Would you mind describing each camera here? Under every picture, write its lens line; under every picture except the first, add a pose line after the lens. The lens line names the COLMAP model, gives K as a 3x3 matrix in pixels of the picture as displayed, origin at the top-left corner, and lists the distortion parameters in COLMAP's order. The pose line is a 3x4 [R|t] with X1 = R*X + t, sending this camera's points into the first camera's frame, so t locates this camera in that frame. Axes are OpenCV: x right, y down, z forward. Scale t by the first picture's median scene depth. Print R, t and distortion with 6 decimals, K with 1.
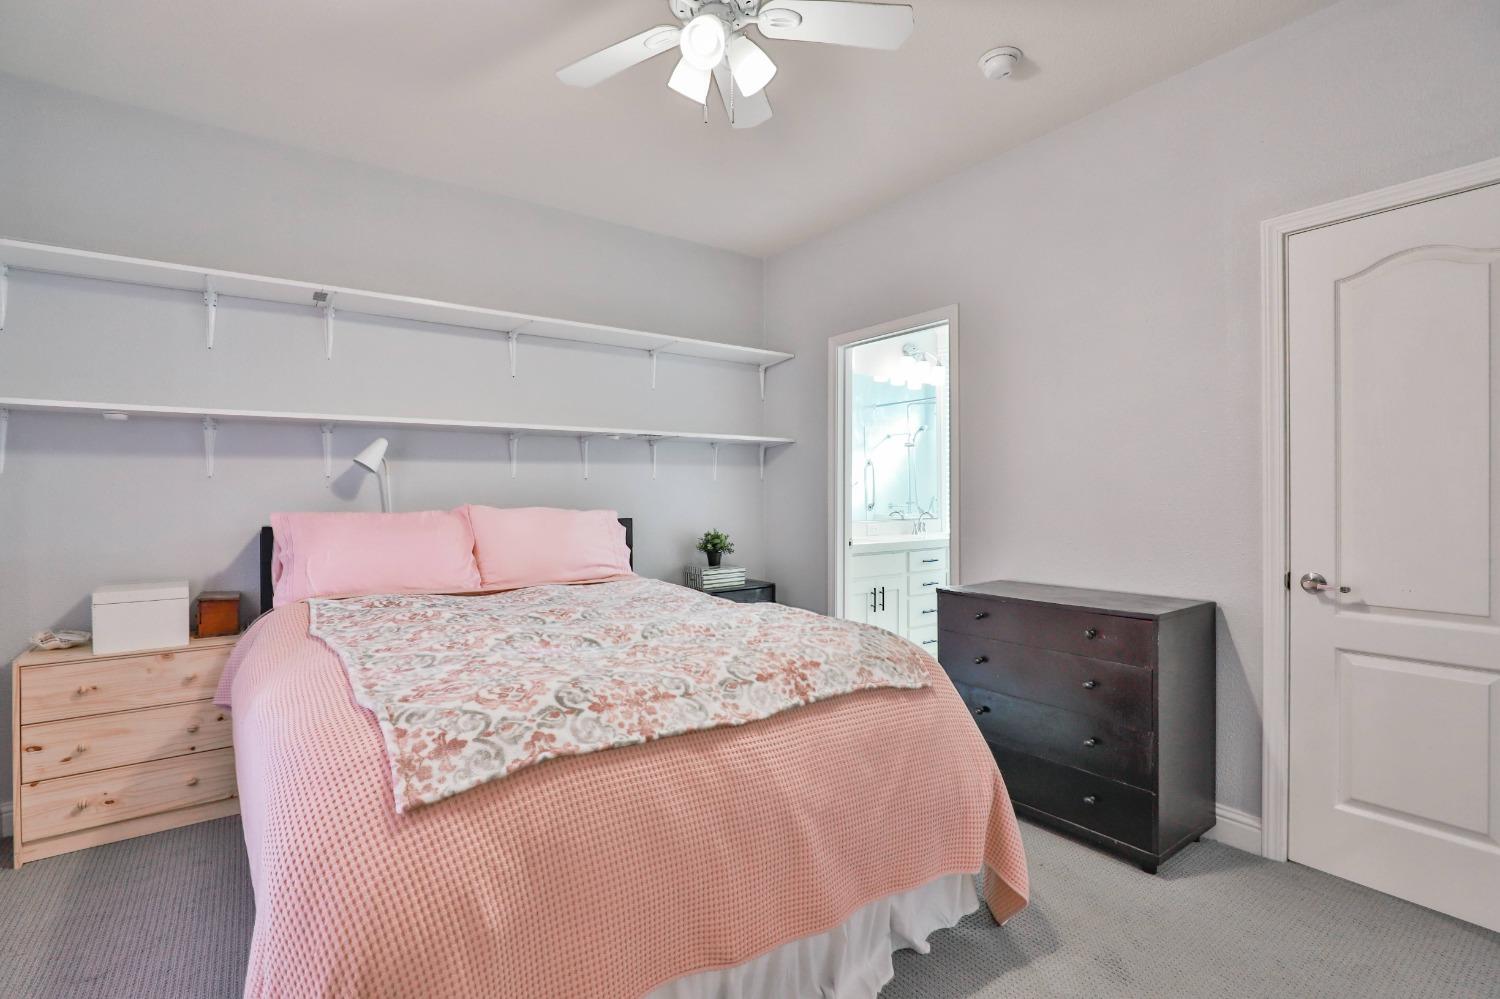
lens RADIAL K [[695.3, 0, 751.0], [0, 695.3, 502.5], [0, 0, 1]] dist [-0.004492, -0.000500]
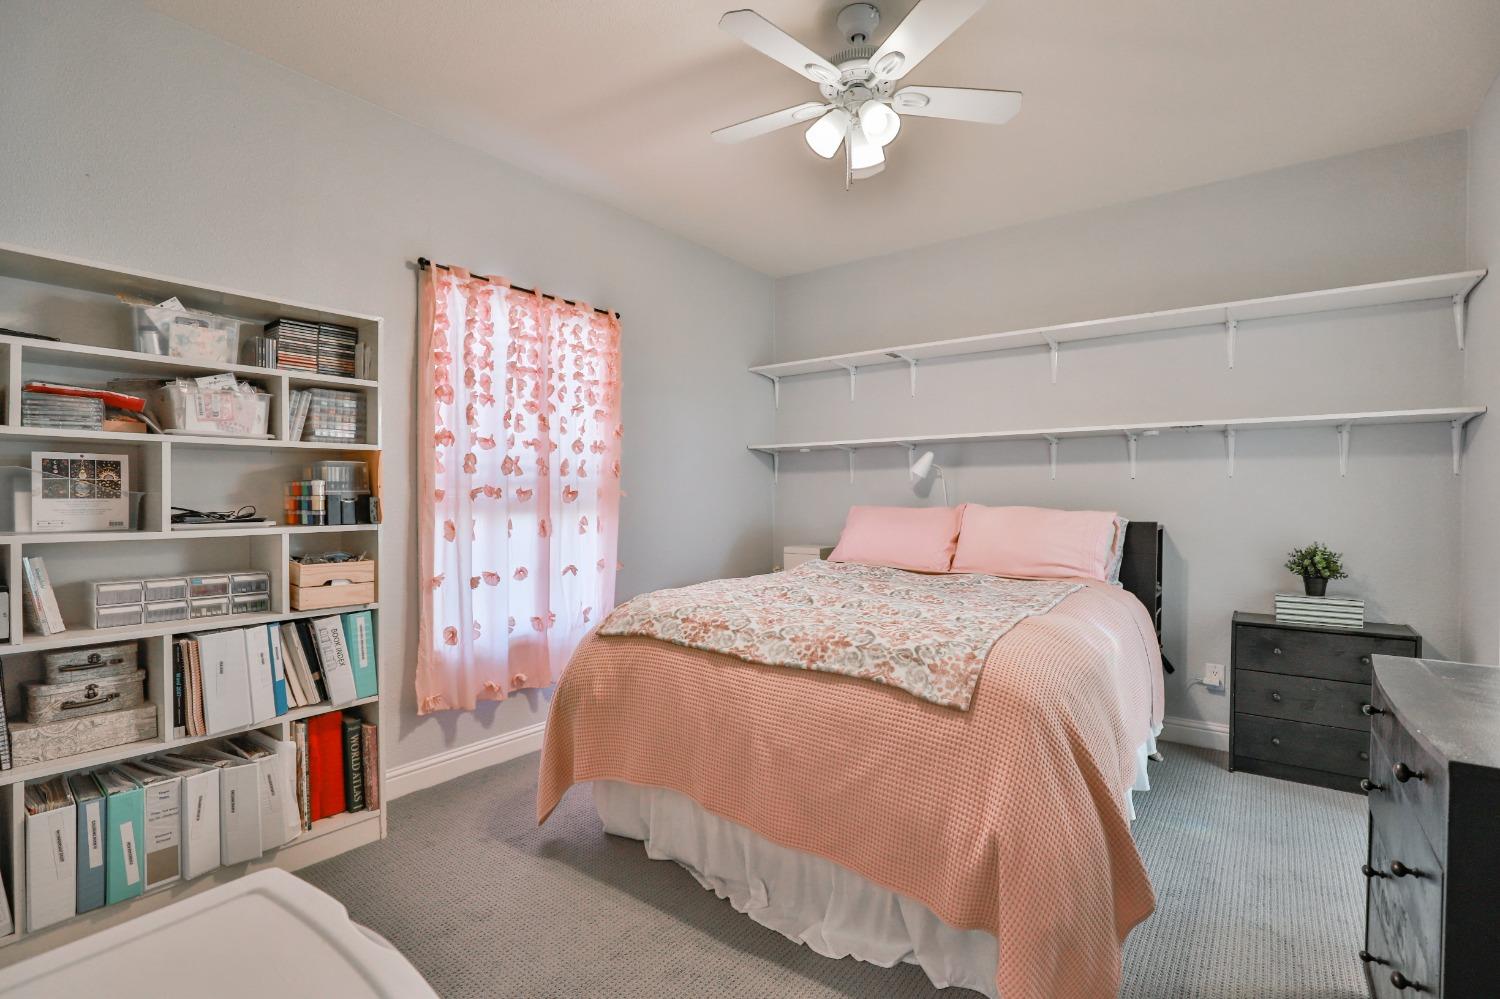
lens RADIAL K [[695.3, 0, 748.9], [0, 695.3, 497.0], [0, 0, 1]] dist [-0.004492, -0.000500]
pose [[0.285948, 0.007735, -0.958214, 0.659386], [-0.016242, 0.999863, 0.003224, -0.005386], [0.958107, 0.014642, 0.286035, 0.301683]]
